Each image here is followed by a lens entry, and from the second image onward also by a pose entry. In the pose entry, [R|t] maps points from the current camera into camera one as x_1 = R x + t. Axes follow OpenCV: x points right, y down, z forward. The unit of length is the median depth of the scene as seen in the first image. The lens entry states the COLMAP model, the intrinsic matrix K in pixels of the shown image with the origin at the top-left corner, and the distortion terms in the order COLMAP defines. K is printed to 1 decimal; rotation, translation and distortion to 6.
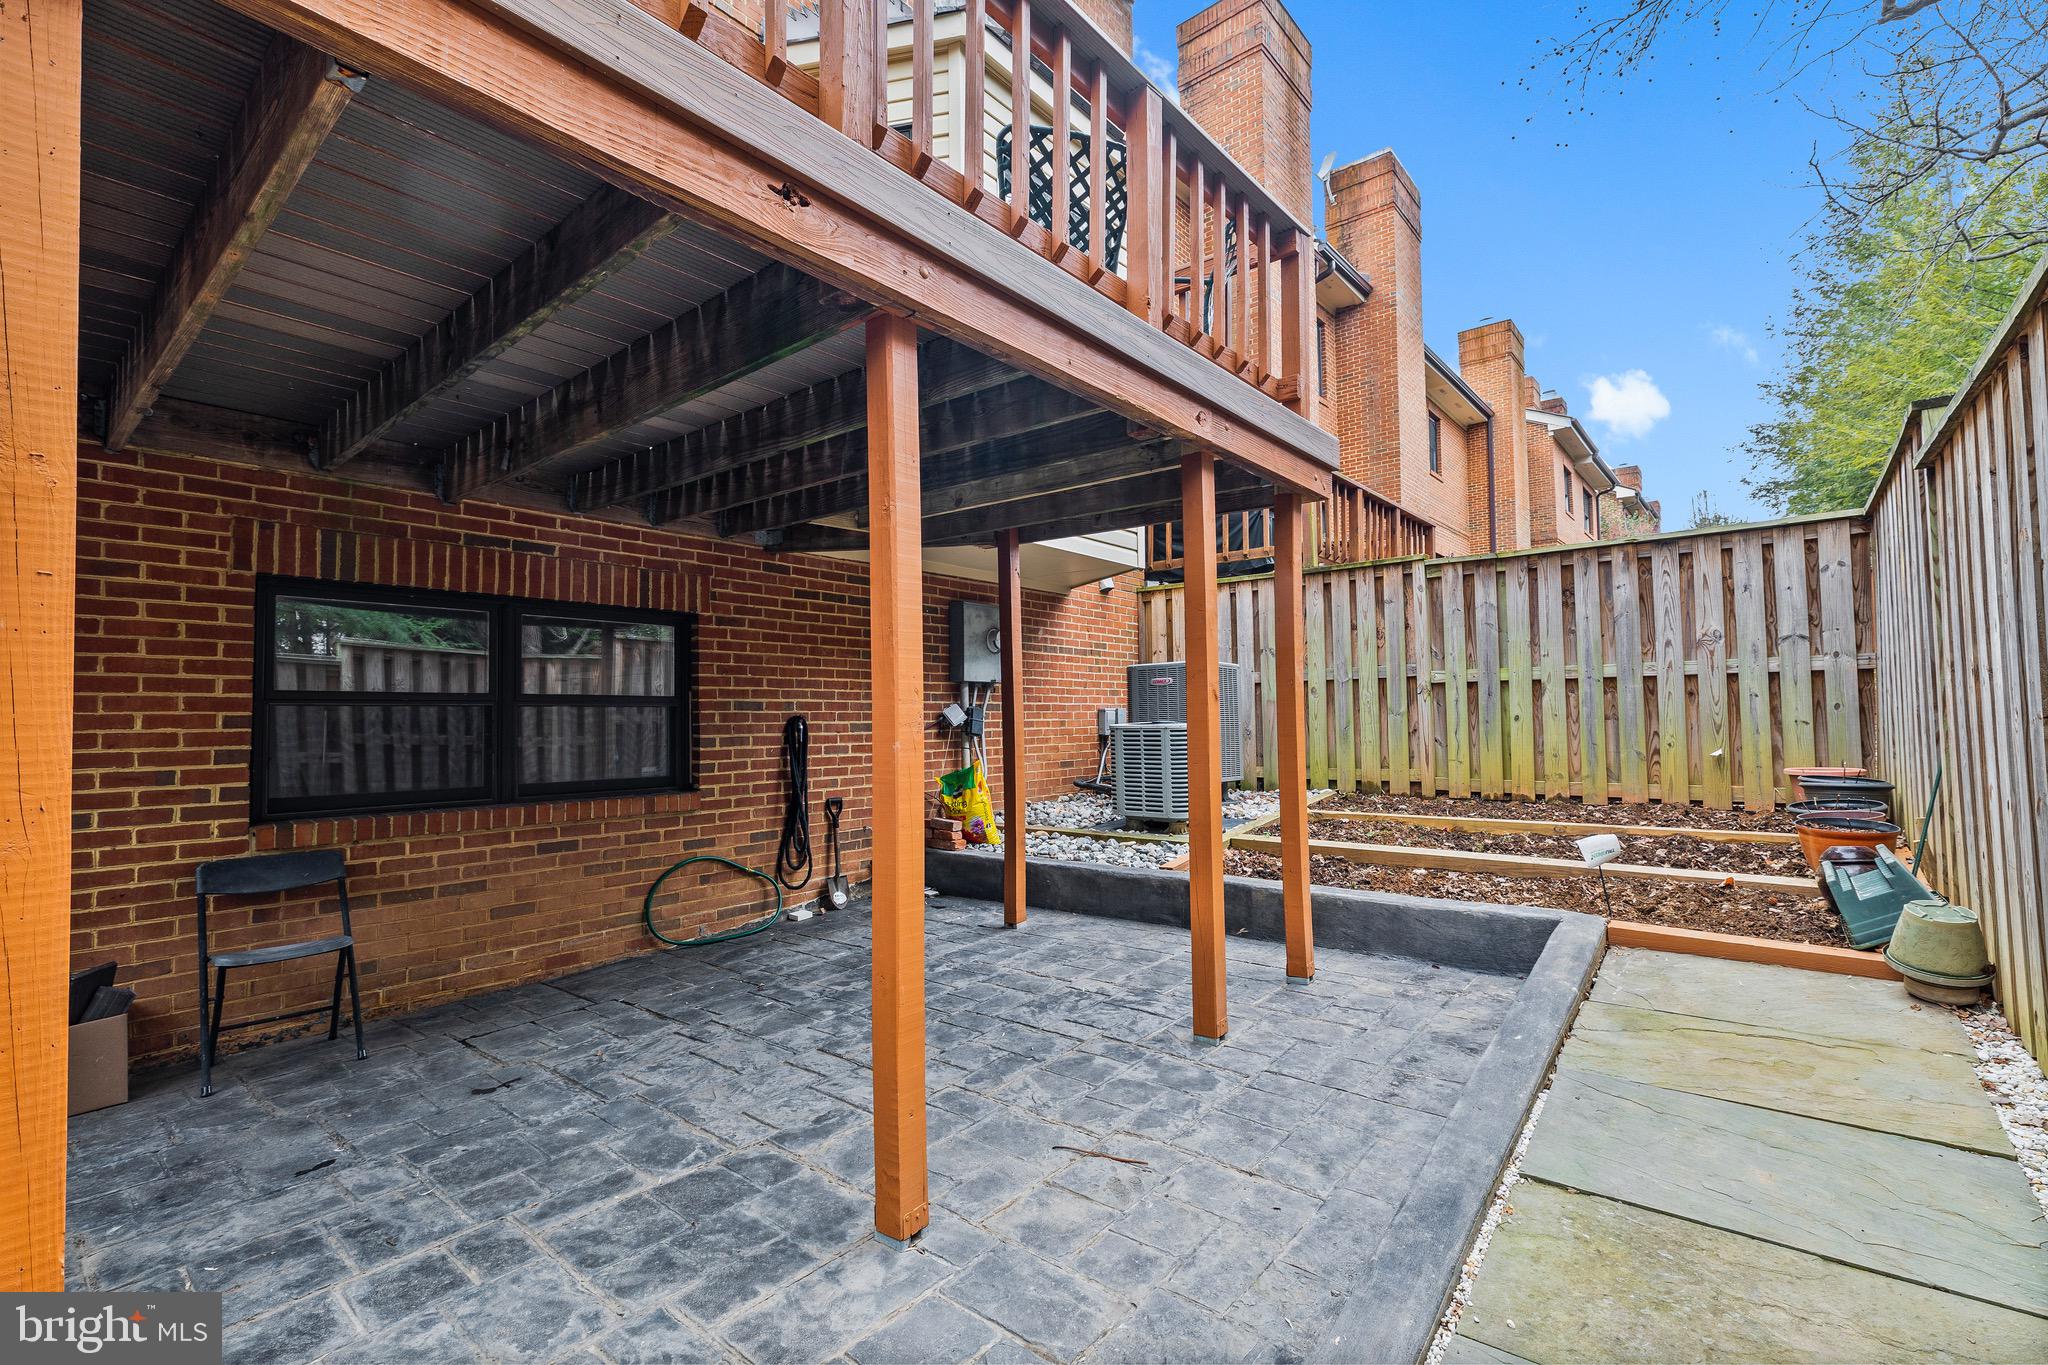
lens RADIAL K [[921.3, 0, 1014.9], [0, 921.3, 685.1], [0, 0, 1]] dist [0.004858, -0.000113]
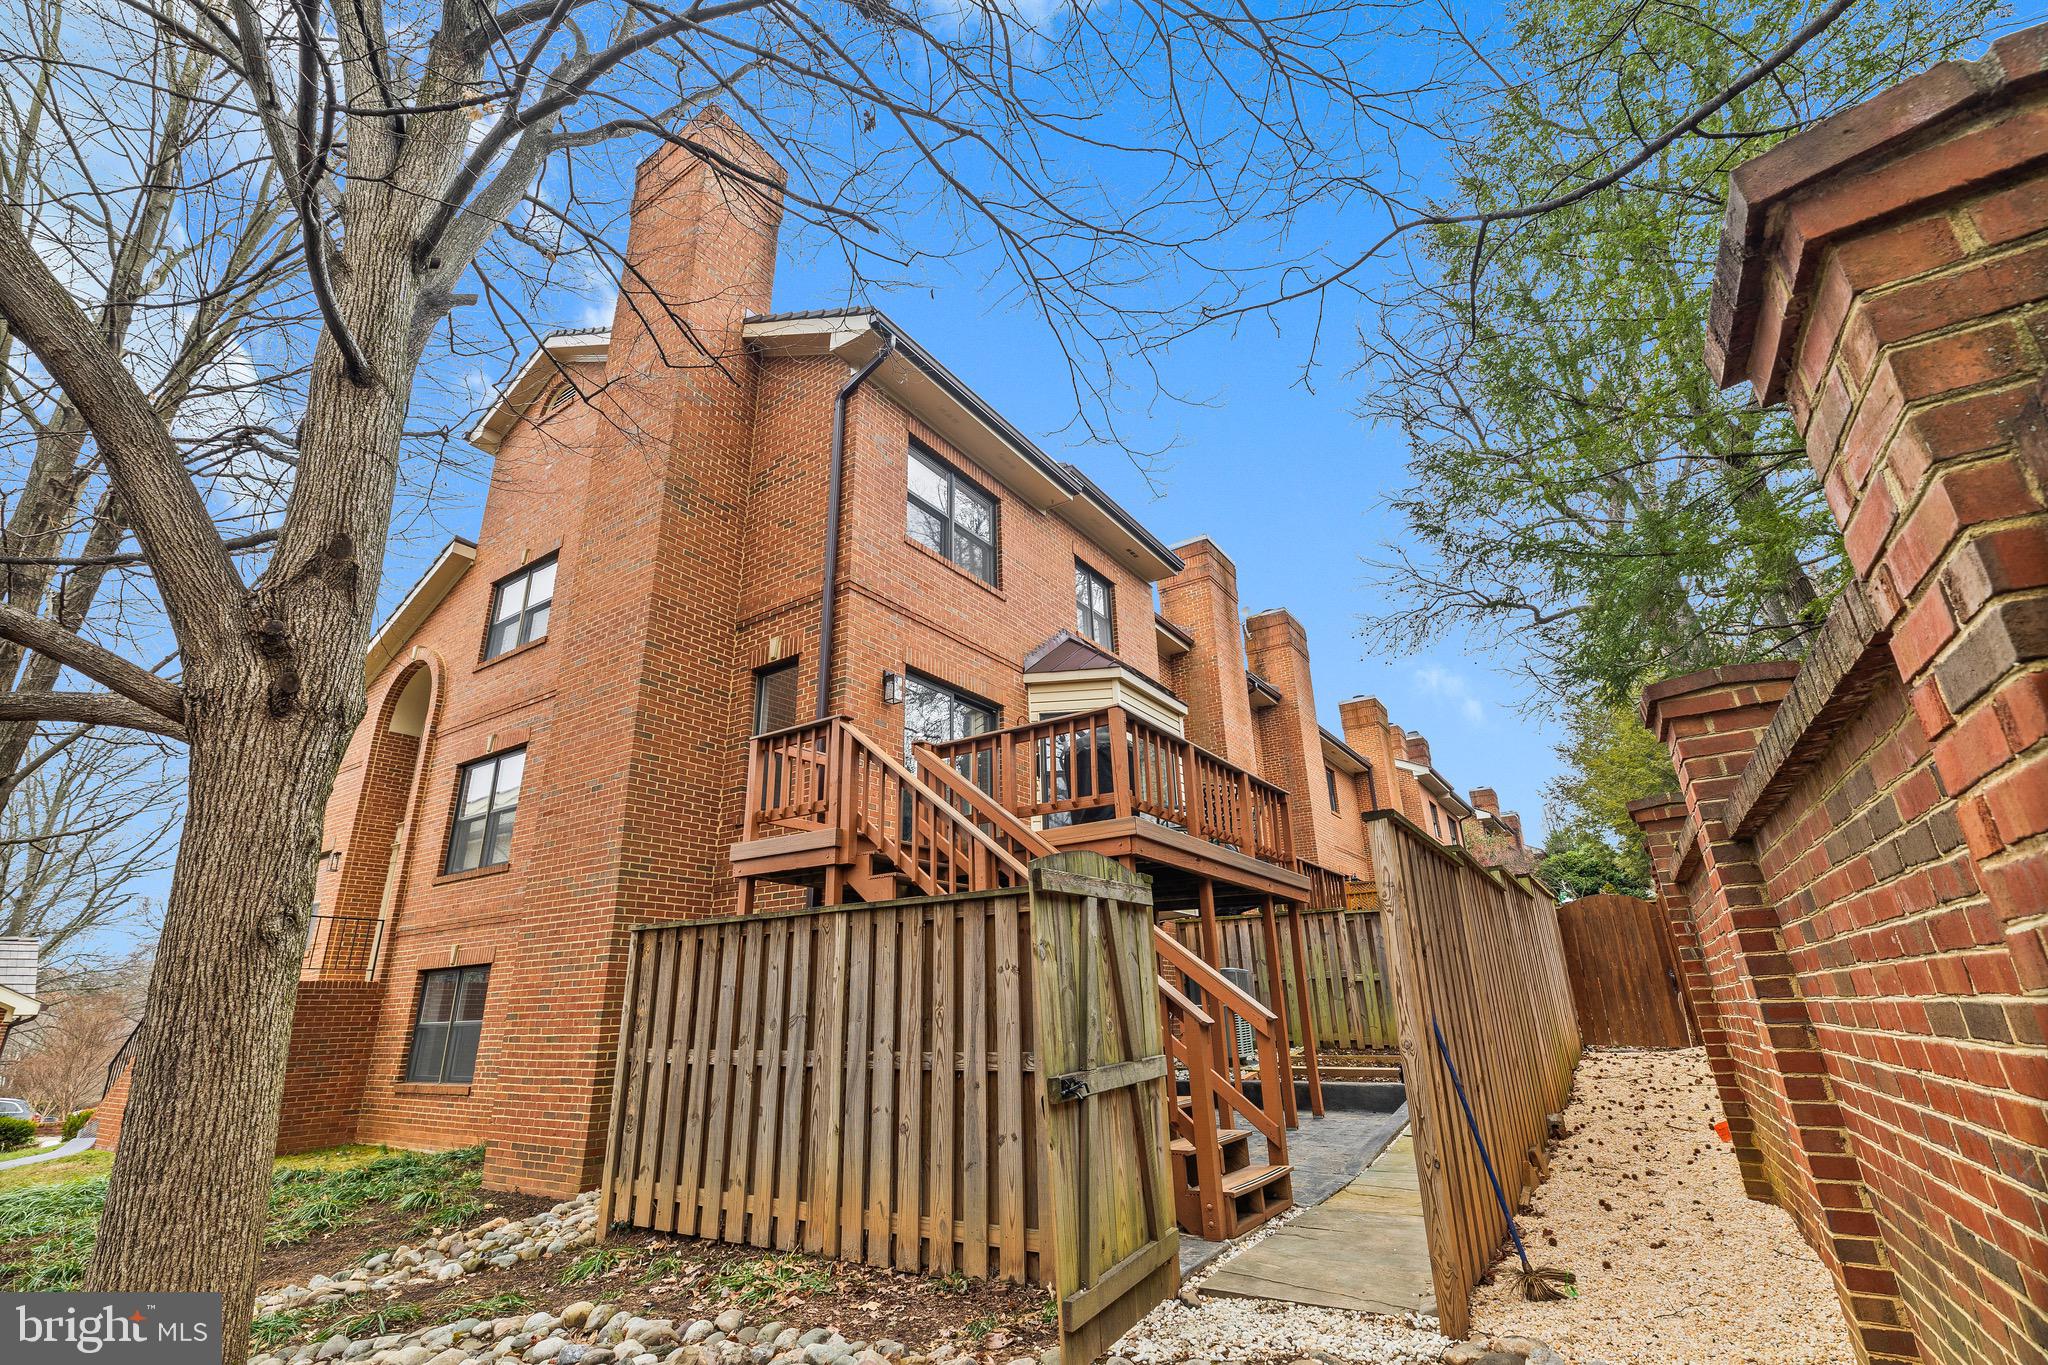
lens RADIAL K [[921.3, 0, 1020.1], [0, 921.3, 677.7], [0, 0, 1]] dist [0.004858, -0.000113]
pose [[0.995085, 0.027278, 0.095193, -0.217978], [0.003904, 0.949756, -0.312968, -0.002329], [-0.098947, 0.311801, 0.944981, -0.462362]]
